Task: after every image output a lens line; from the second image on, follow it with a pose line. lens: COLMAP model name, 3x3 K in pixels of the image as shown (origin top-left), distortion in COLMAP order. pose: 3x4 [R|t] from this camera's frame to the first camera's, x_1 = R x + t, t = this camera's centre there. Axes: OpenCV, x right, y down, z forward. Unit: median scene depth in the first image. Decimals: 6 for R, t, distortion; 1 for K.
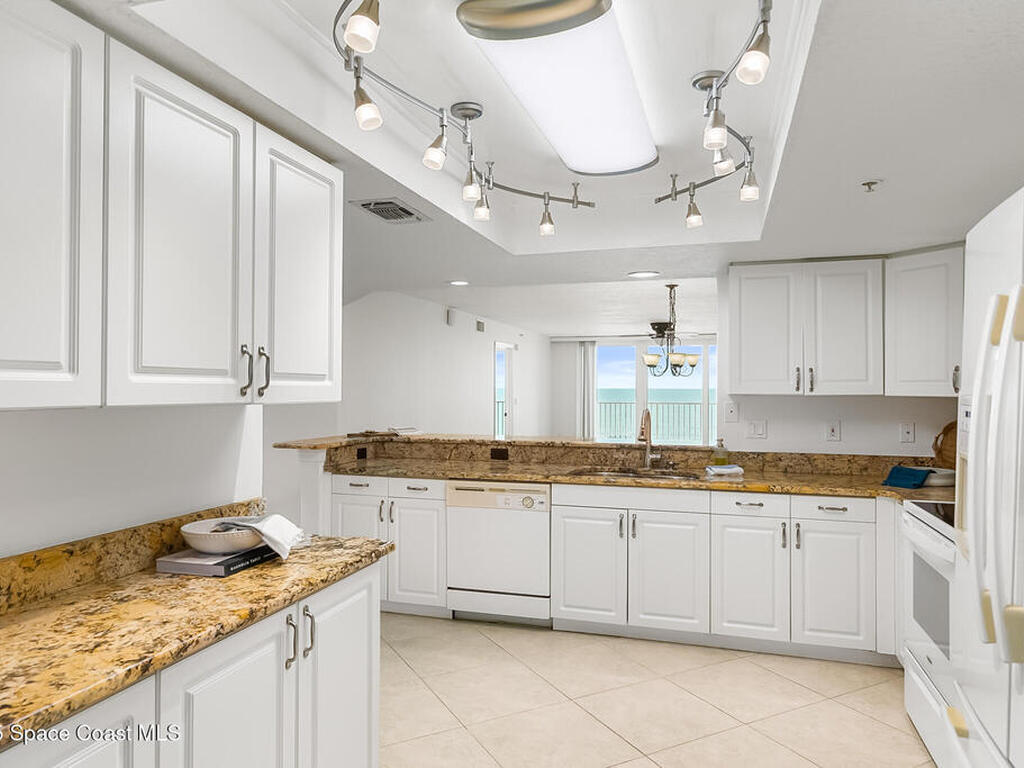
lens RADIAL K [[678.0, 0, 512.9], [0, 678.0, 385.8], [0, 0, 1]] dist [0.007567, -0.002966]
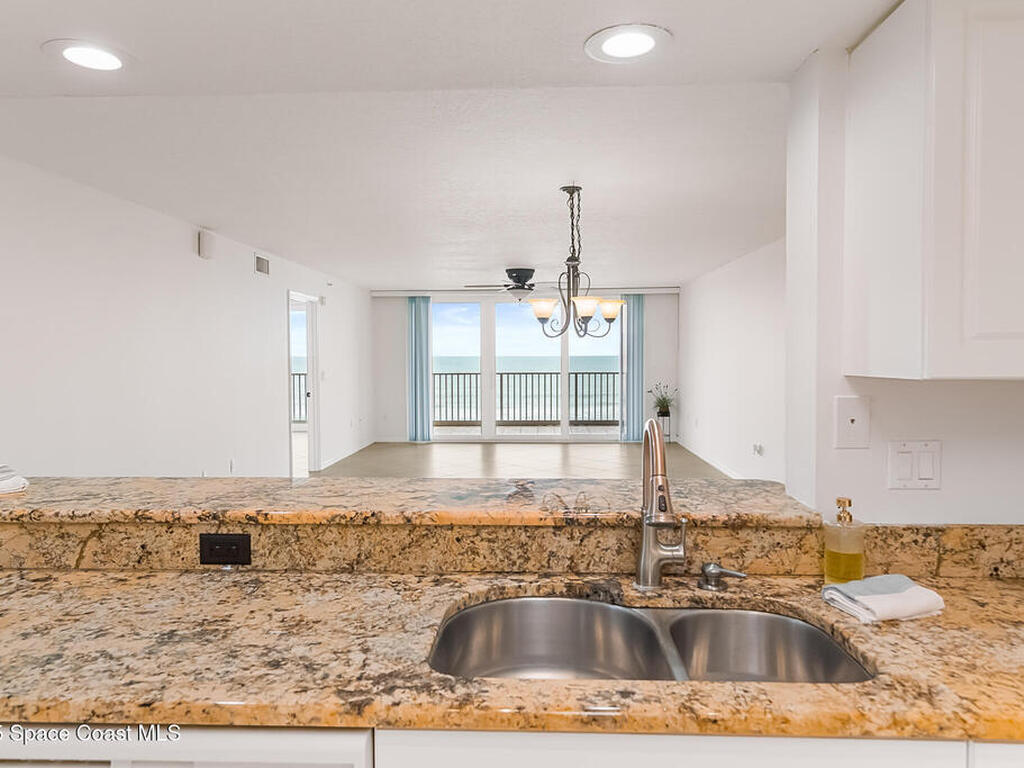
lens RADIAL K [[678.0, 0, 510.4], [0, 678.0, 383.3], [0, 0, 1]] dist [0.007567, -0.002966]
pose [[0.967668, -0.018493, 0.251550, 0.042049], [0.007342, 0.998951, 0.045196, -0.001618], [-0.252122, -0.041888, 0.966788, 0.702034]]
